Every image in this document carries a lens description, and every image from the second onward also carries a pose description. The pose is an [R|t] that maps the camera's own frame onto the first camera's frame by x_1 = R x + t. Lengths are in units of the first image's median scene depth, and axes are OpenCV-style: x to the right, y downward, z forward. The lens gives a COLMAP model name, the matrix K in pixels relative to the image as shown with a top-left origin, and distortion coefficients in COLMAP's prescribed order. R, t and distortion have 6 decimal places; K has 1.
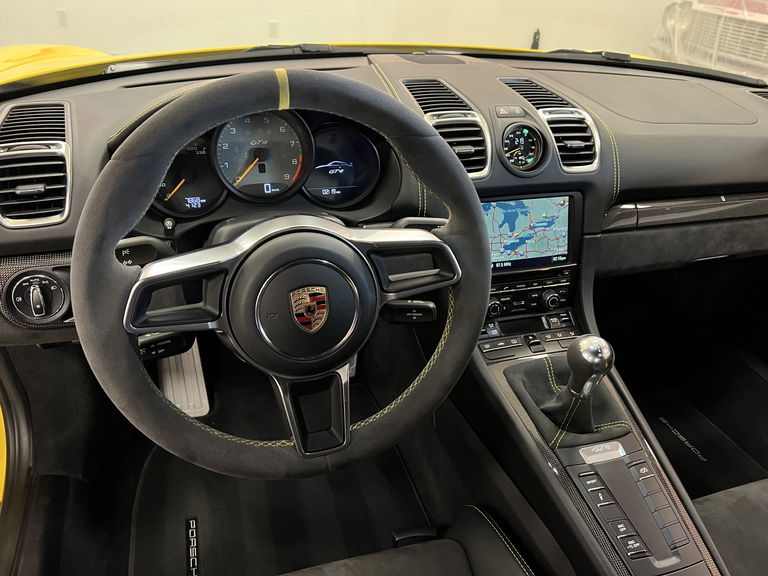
lens RADIAL K [[603.5, 0, 384.0], [0, 603.5, 288.0], [0, 0, 1]] dist [0.042745, -0.065819]
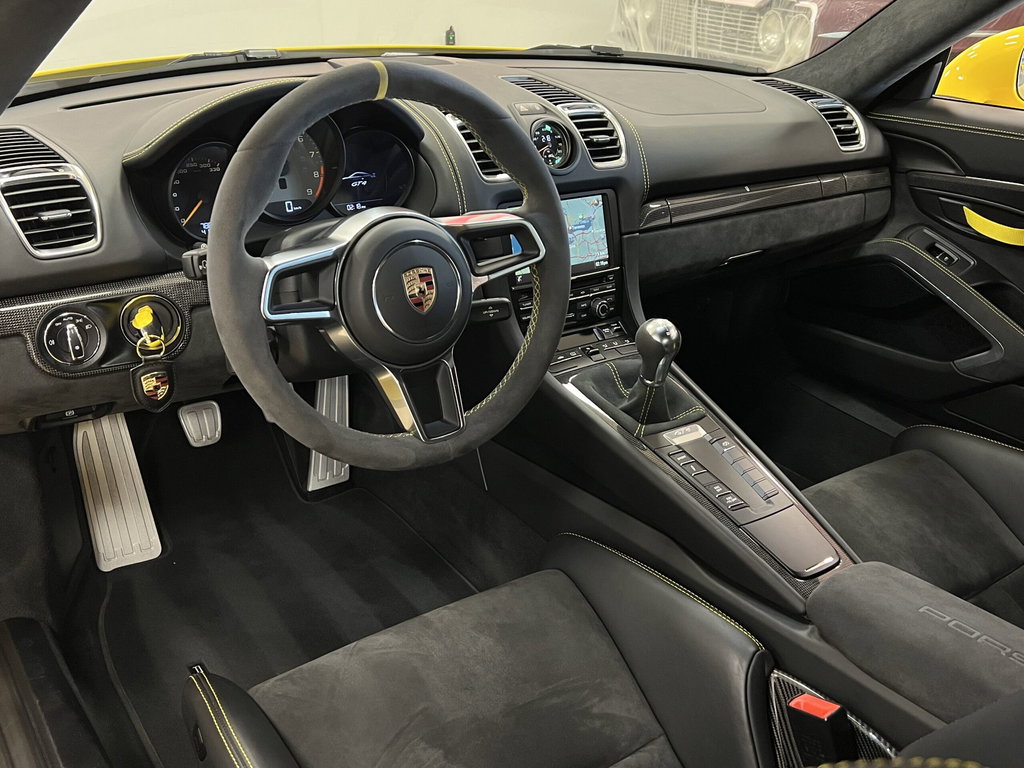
lens RADIAL K [[999.6, 0, 512.0], [0, 999.6, 384.0], [0, 0, 1]] dist [0.119774, -0.302164]
pose [[0.950882, -0.134599, 0.278759, -0.301387], [0.153147, 0.987143, -0.045761, 0.188608], [-0.269015, 0.086204, 0.959270, -0.427056]]
